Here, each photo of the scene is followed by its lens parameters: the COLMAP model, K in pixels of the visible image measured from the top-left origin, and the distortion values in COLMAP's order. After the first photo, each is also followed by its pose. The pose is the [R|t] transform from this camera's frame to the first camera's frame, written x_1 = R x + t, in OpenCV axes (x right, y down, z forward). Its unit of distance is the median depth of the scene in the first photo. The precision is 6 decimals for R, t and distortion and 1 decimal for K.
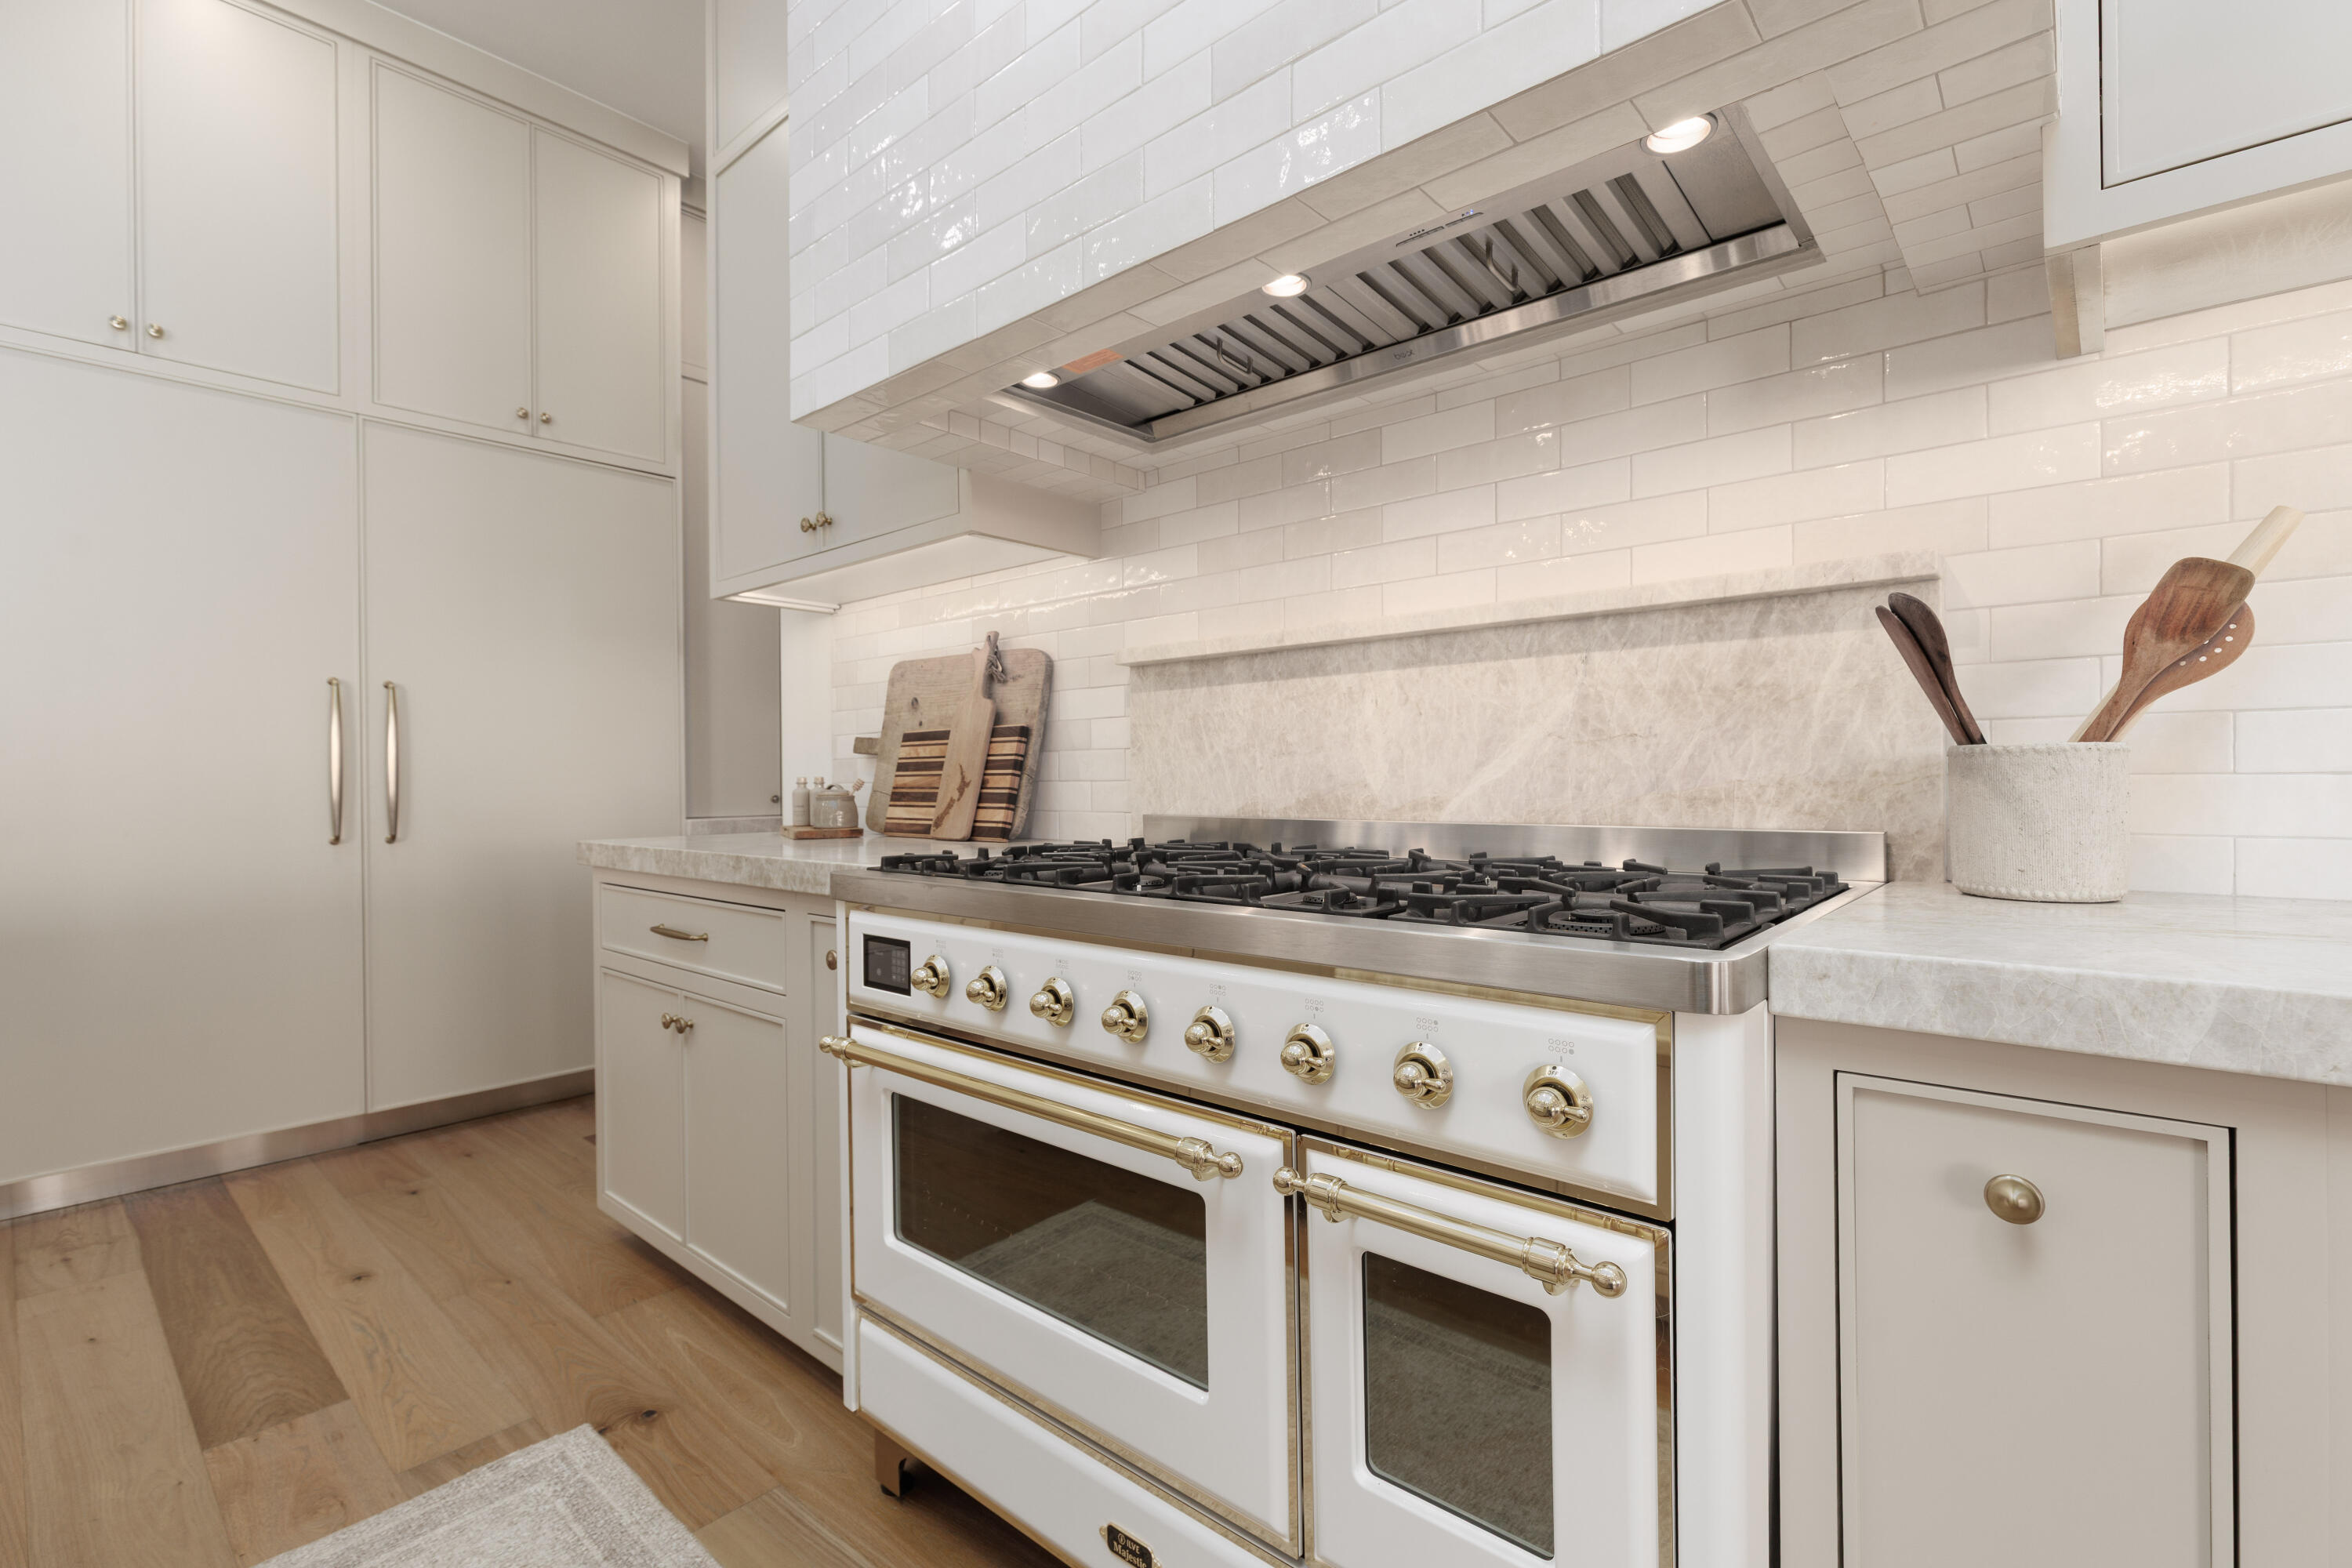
lens RADIAL K [[1046.9, 0, 1191.0], [0, 1046.9, 781.8], [0, 0, 1]] dist [0.001854, 0.000673]
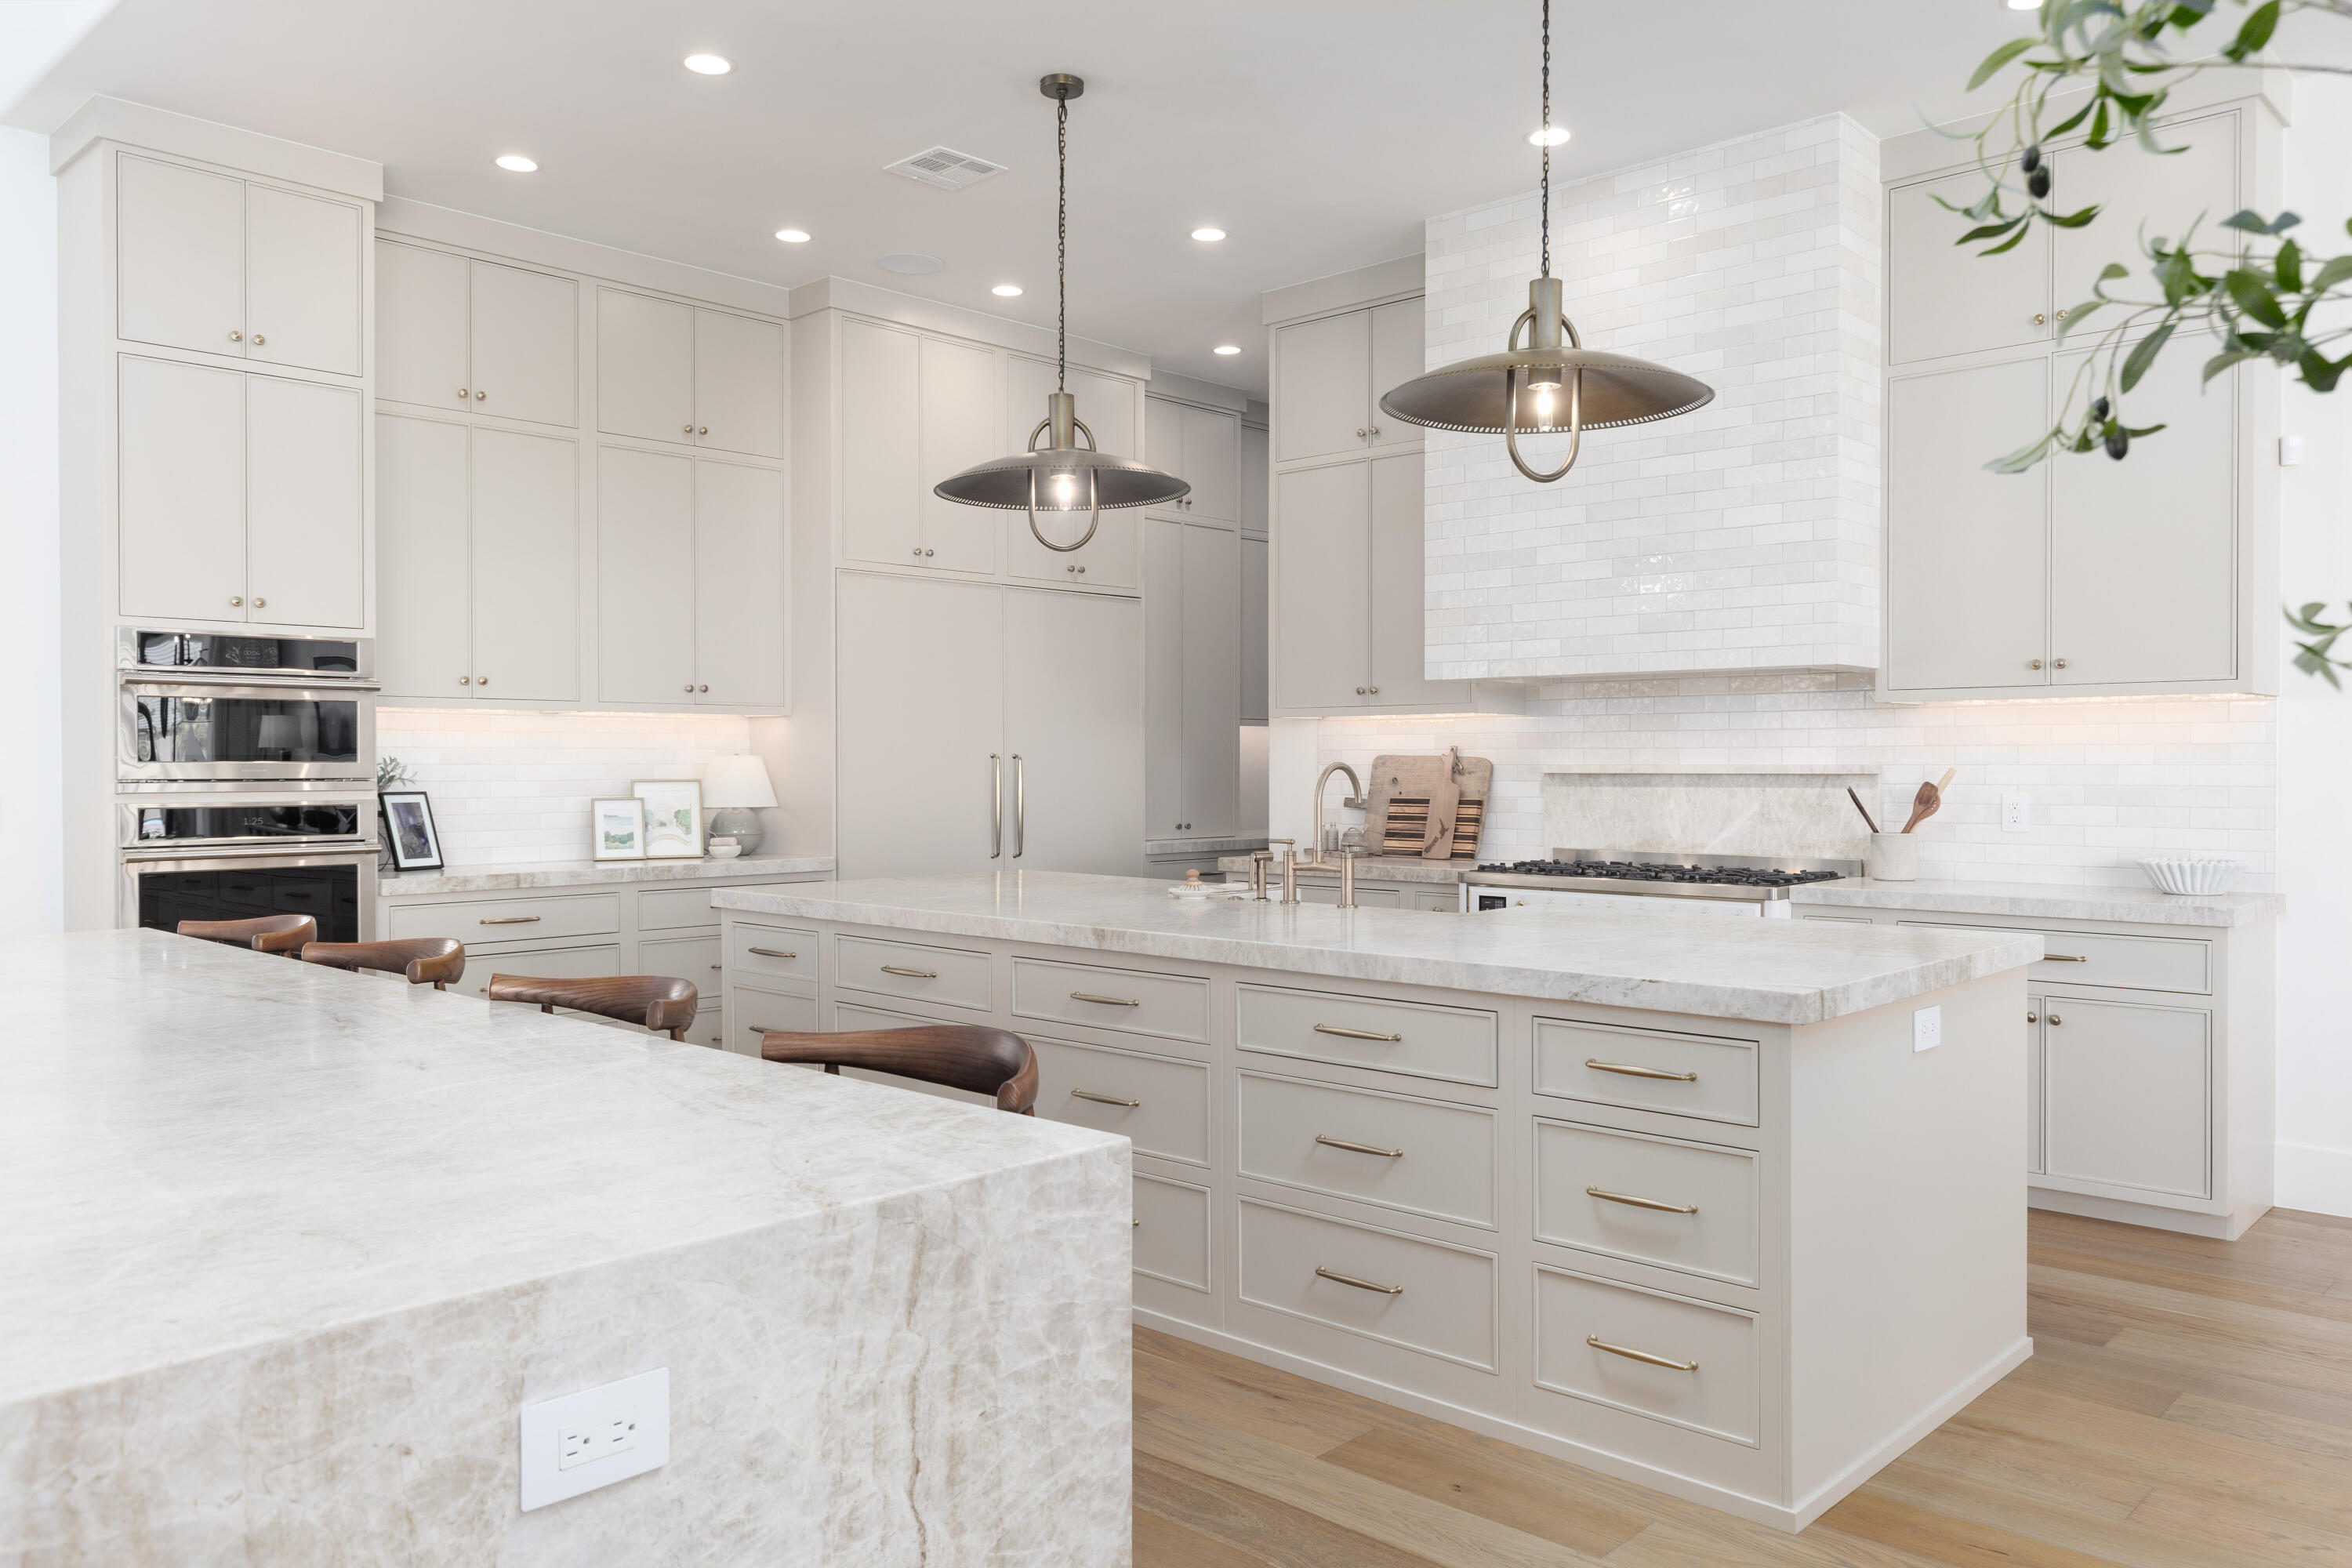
lens RADIAL K [[1719.3, 0, 1184.0], [0, 1719.3, 767.7], [0, 0, 1]] dist [0.006113, -0.001731]
pose [[0.999188, 0.007633, -0.039564, -0.583695], [-0.007625, 0.999971, 0.000373, -0.110663], [0.039565, -0.000071, 0.999217, -2.183746]]
